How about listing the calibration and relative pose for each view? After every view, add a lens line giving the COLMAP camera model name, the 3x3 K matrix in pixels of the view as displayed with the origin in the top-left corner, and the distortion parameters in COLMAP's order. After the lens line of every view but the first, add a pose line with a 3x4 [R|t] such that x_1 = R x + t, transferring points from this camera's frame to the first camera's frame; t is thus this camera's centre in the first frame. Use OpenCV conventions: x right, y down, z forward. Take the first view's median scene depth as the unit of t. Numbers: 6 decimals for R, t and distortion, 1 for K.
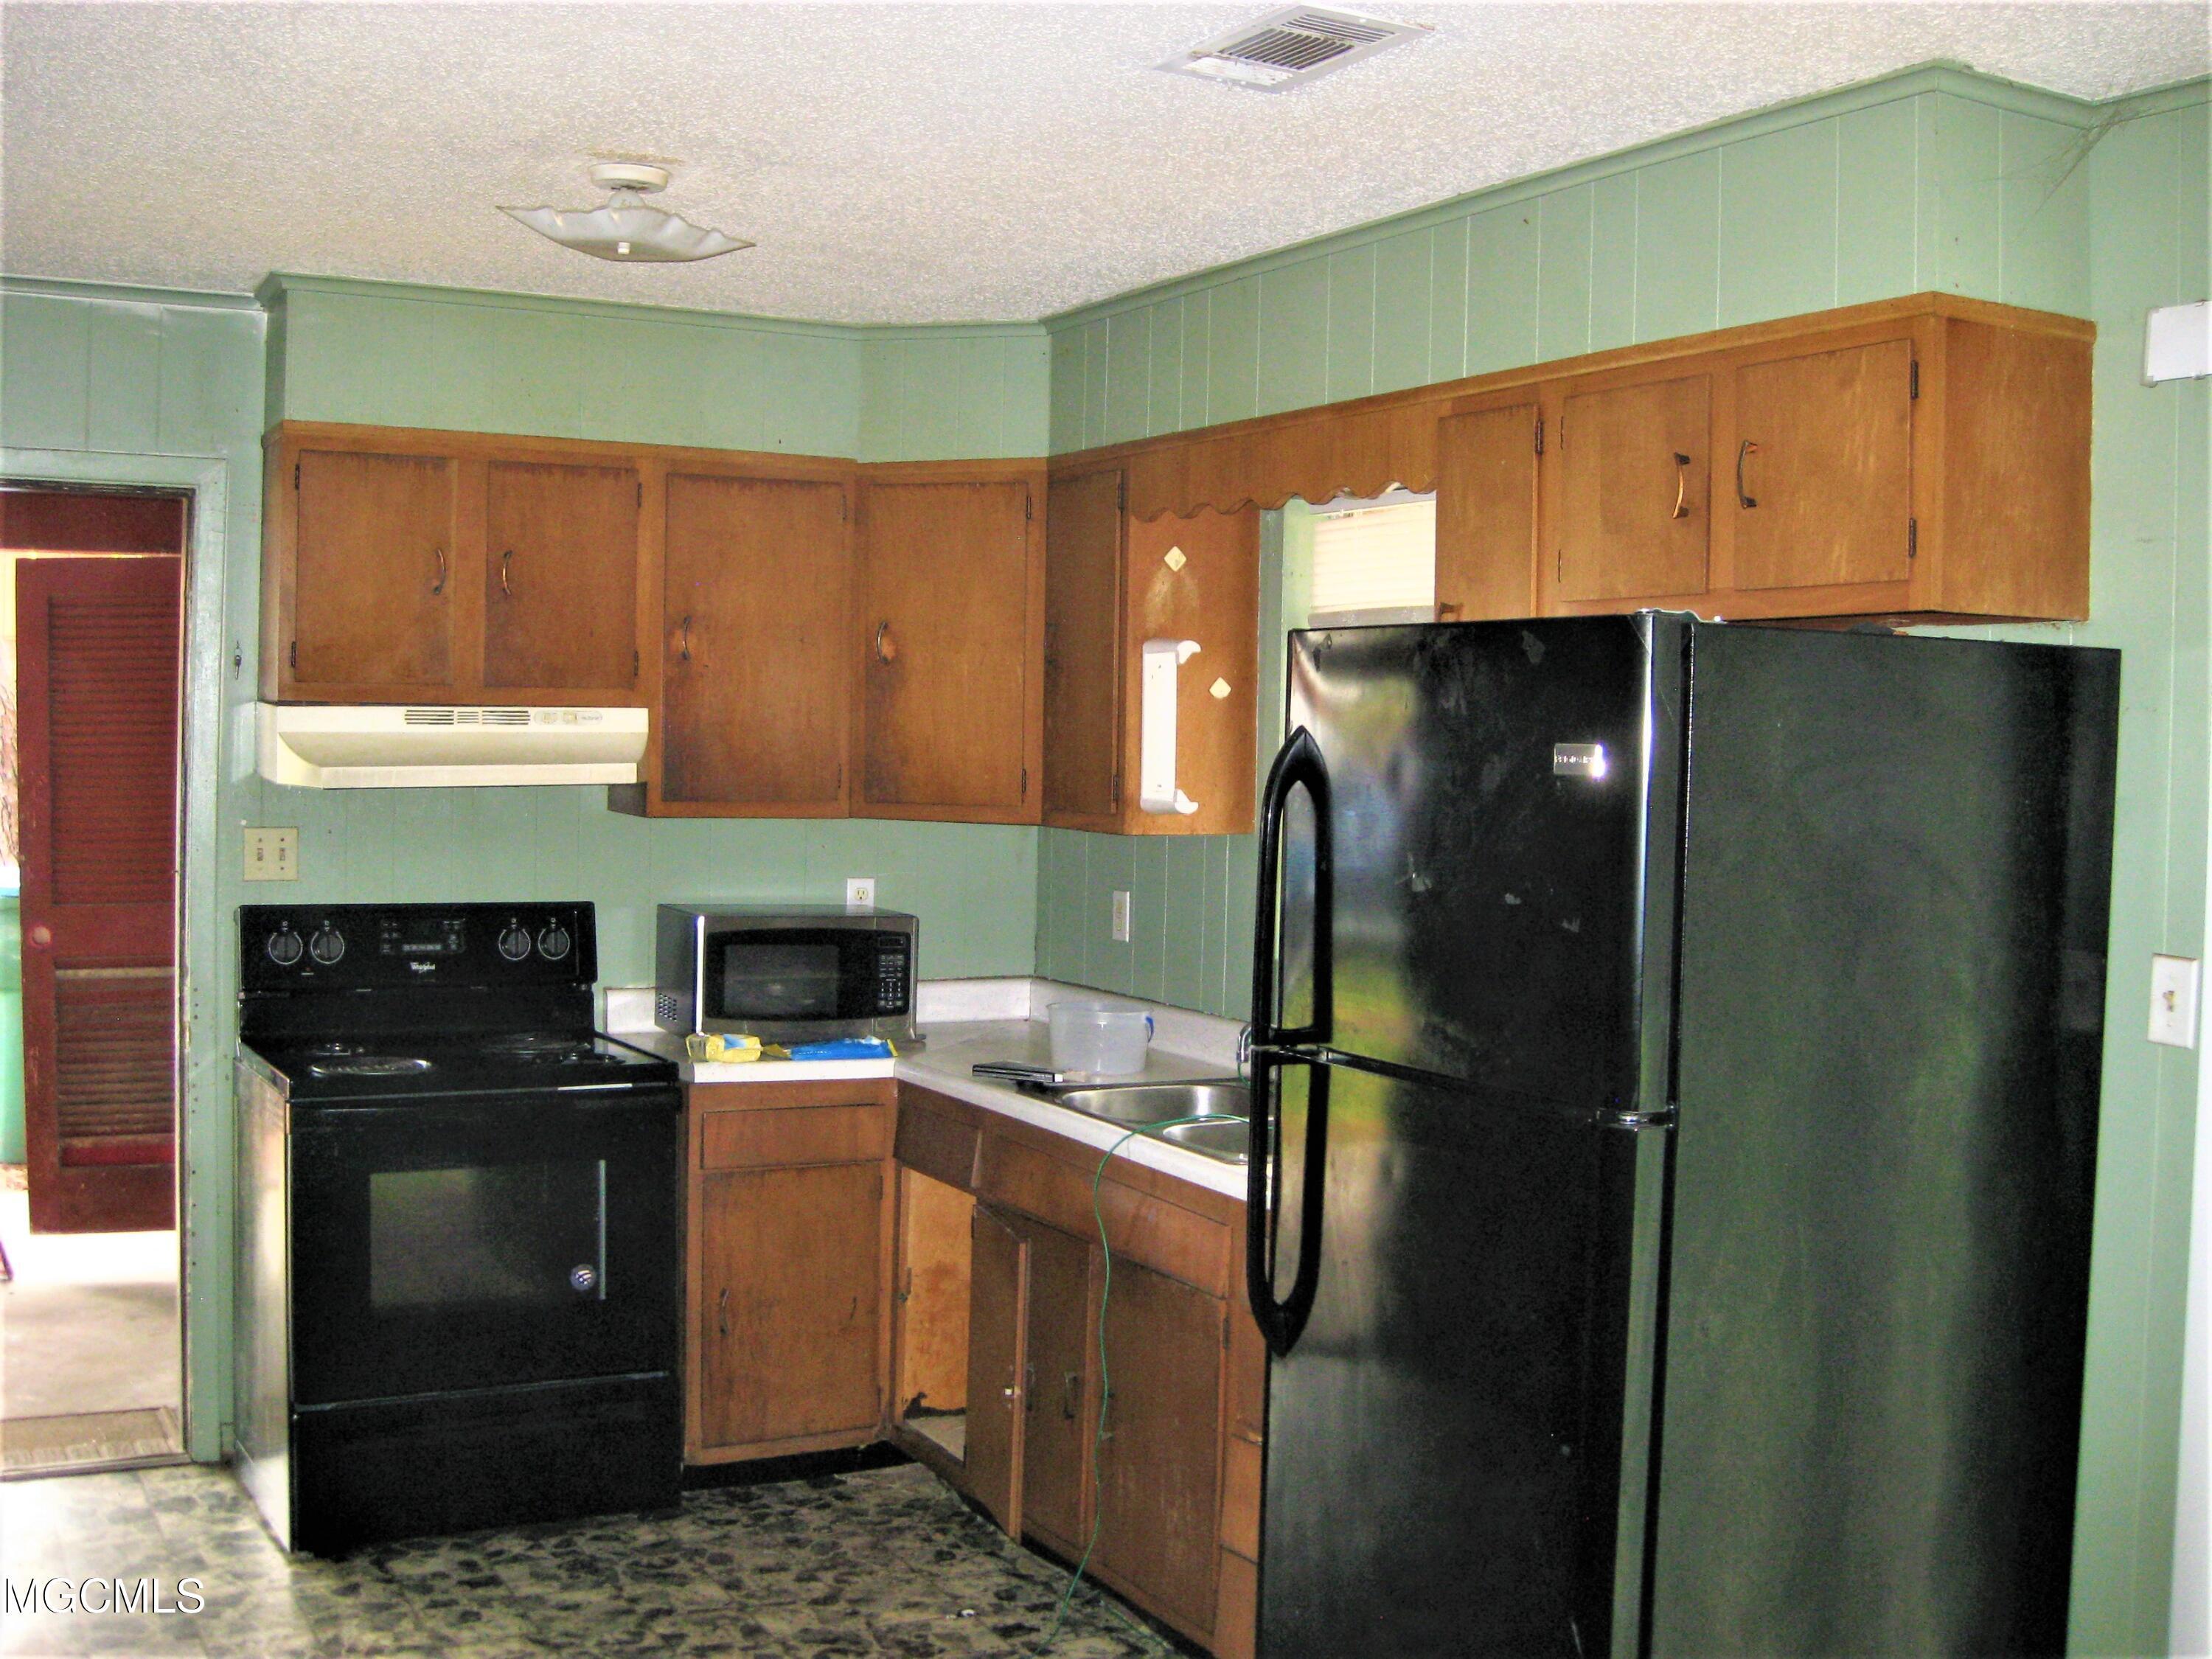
lens RADIAL K [[2394.6, 0, 1106.0], [0, 2394.6, 829.5], [0, 0, 1]] dist [-0.172211, -0.012645]
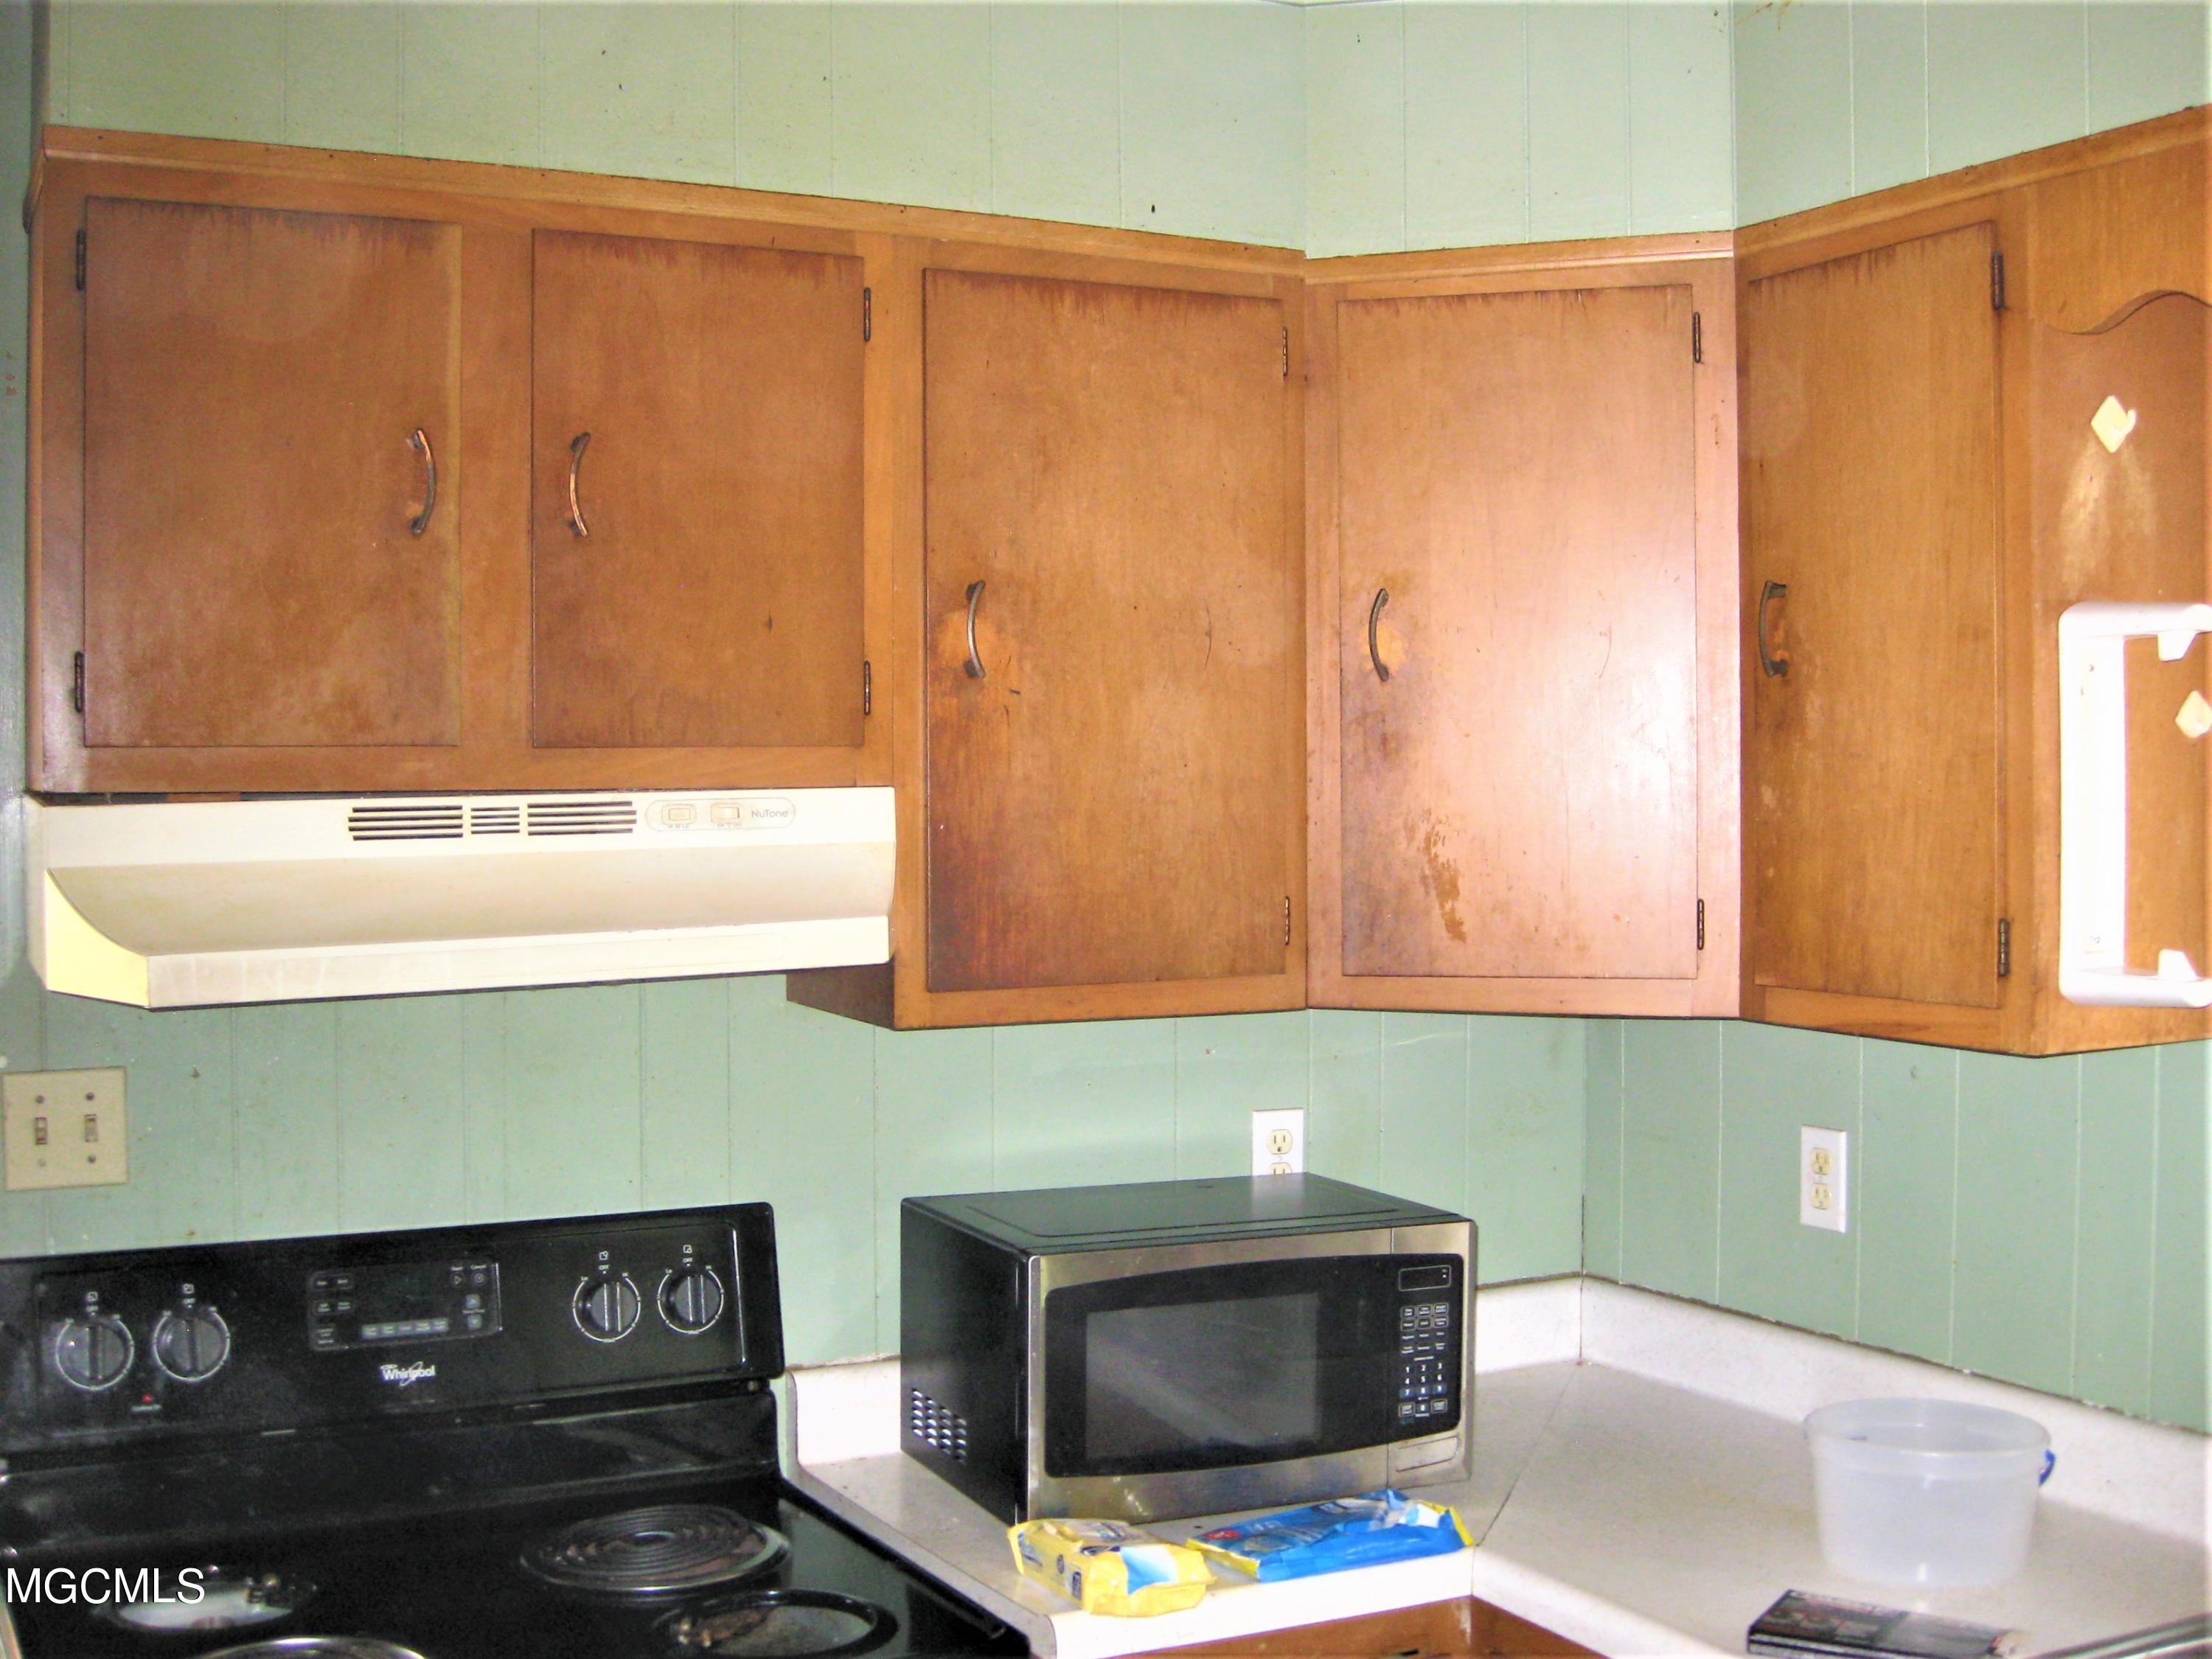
lens RADIAL K [[2567.9, 0, 1106.0], [0, 2567.9, 829.5], [0, 0, 1]] dist [-0.182543, 0.059791]
pose [[0.999489, -0.024364, -0.020669, -0.143751], [0.023928, 0.999491, -0.021087, -0.032087], [0.021172, 0.020582, 0.999564, 0.520161]]
